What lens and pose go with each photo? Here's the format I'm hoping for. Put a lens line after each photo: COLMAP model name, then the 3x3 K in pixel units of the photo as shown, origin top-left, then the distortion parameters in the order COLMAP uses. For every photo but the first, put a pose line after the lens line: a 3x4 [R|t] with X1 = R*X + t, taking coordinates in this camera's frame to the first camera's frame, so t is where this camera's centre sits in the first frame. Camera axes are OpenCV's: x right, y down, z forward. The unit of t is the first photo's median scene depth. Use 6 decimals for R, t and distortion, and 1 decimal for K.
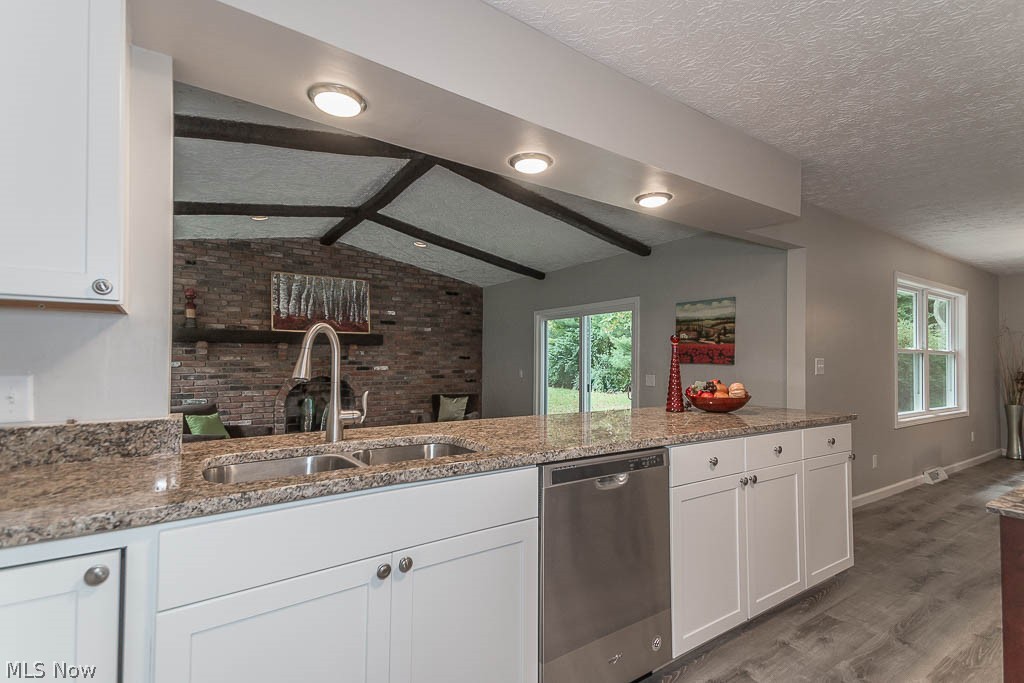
lens RADIAL K [[477.5, 0, 511.0], [0, 477.5, 346.4], [0, 0, 1]] dist [0.019614, -0.000339]
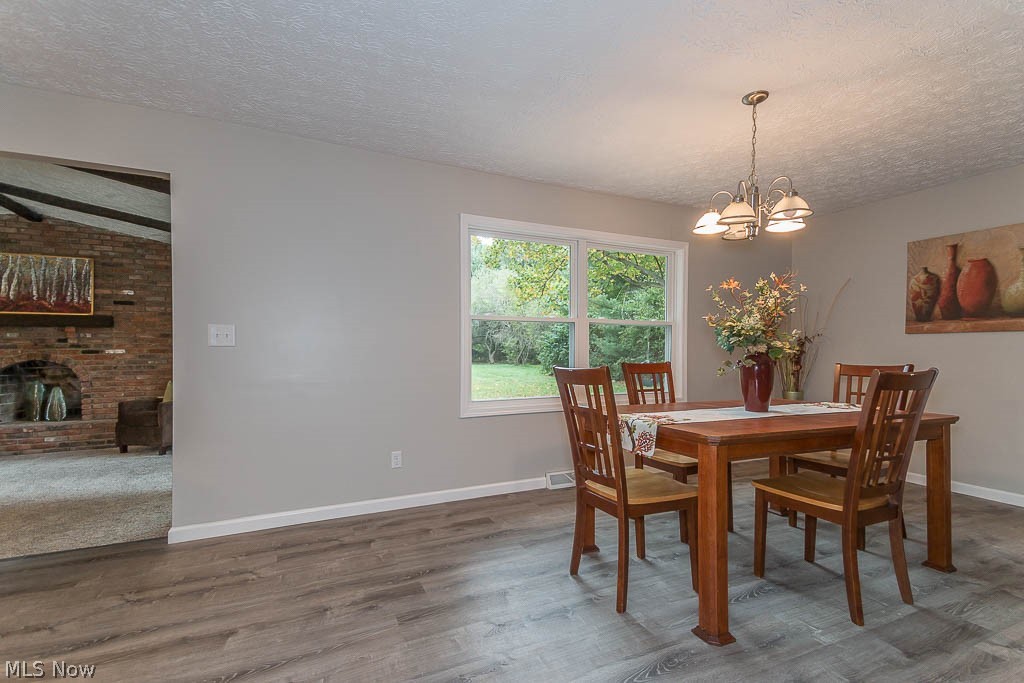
lens RADIAL K [[477.5, 0, 511.2], [0, 477.5, 344.0], [0, 0, 1]] dist [0.019614, -0.000339]
pose [[0.988528, -0.015734, -0.150214, 0.655771], [0.017809, 0.999763, 0.012482, 0.033612], [0.149982, -0.015014, 0.988575, 0.182640]]
